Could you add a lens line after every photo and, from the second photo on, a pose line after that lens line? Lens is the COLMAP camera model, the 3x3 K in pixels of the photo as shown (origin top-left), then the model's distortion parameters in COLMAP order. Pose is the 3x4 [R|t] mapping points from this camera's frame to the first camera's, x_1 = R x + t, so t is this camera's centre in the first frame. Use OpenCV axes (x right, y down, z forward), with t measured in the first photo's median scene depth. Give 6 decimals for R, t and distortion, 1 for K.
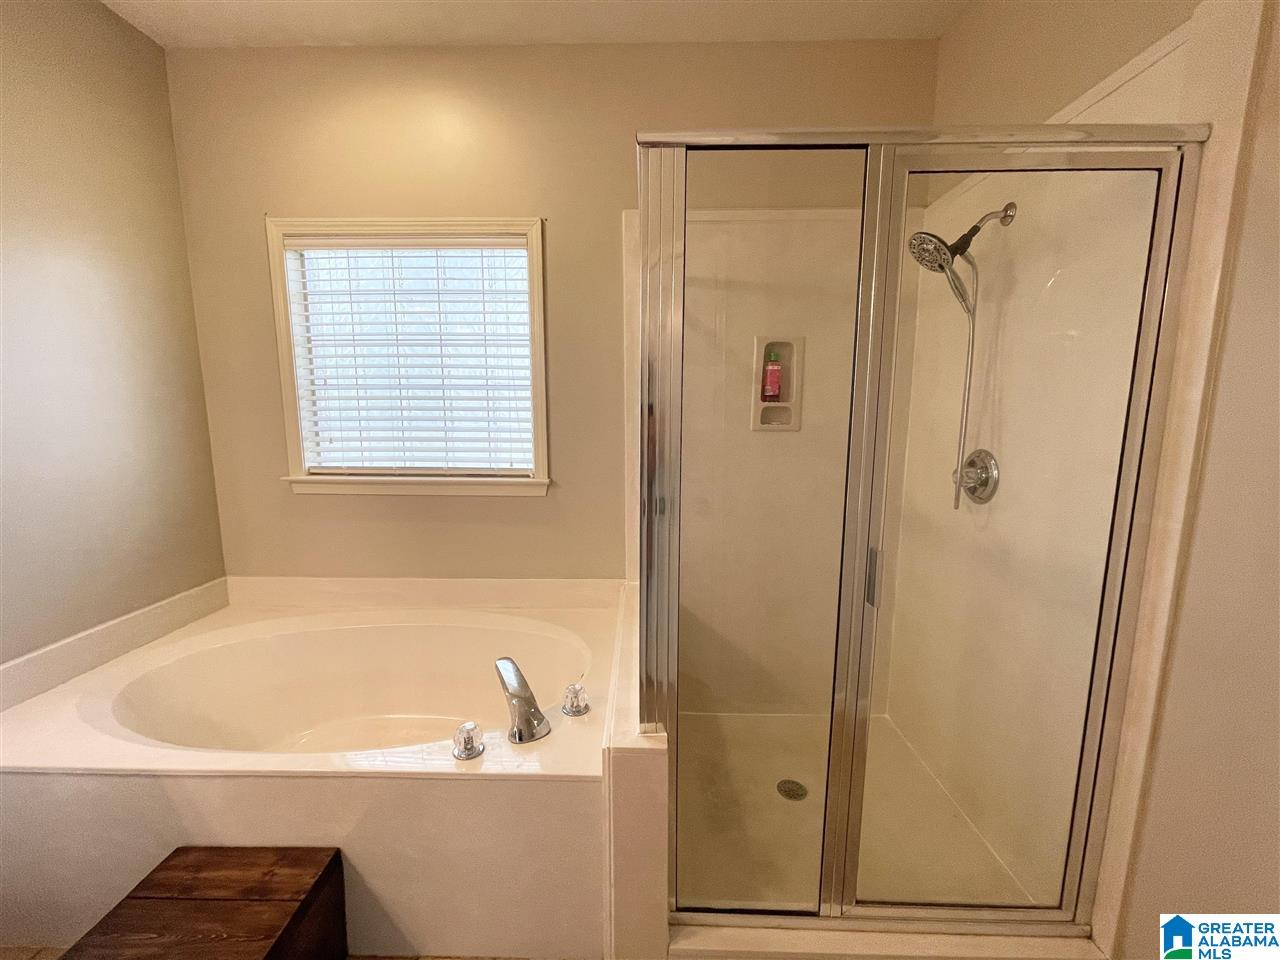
lens RADIAL K [[517.8, 0, 630.6], [0, 517.8, 483.0], [0, 0, 1]] dist [-0.000639, -0.000807]
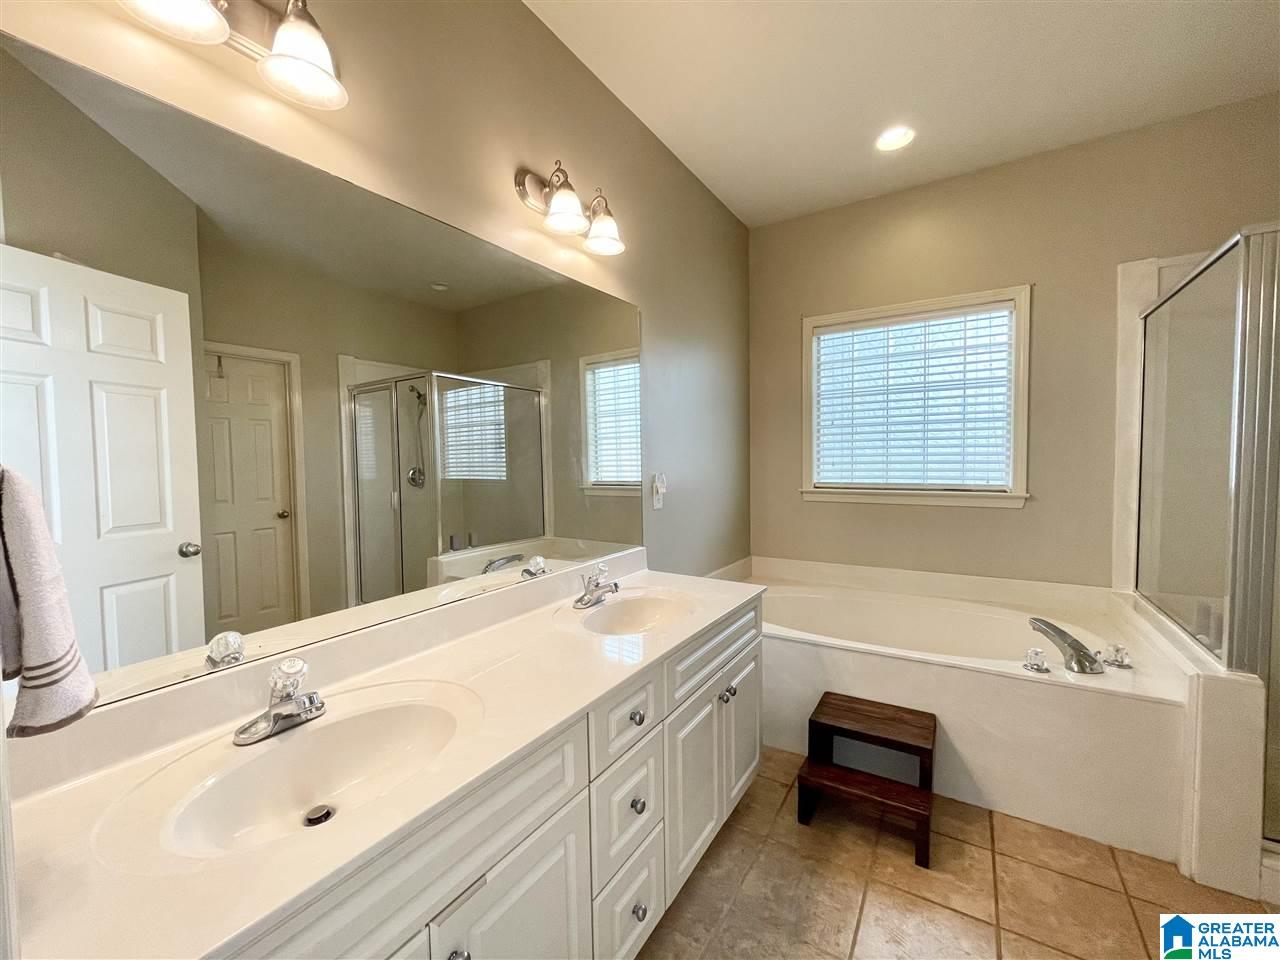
lens RADIAL K [[517.8, 0, 630.6], [0, 517.8, 483.0], [0, 0, 1]] dist [-0.000639, -0.000807]
pose [[0.857135, 0.009077, -0.515011, -0.325934], [-0.063247, 0.994134, -0.087740, 0.129759], [0.511194, 0.107778, 0.852681, -0.480504]]
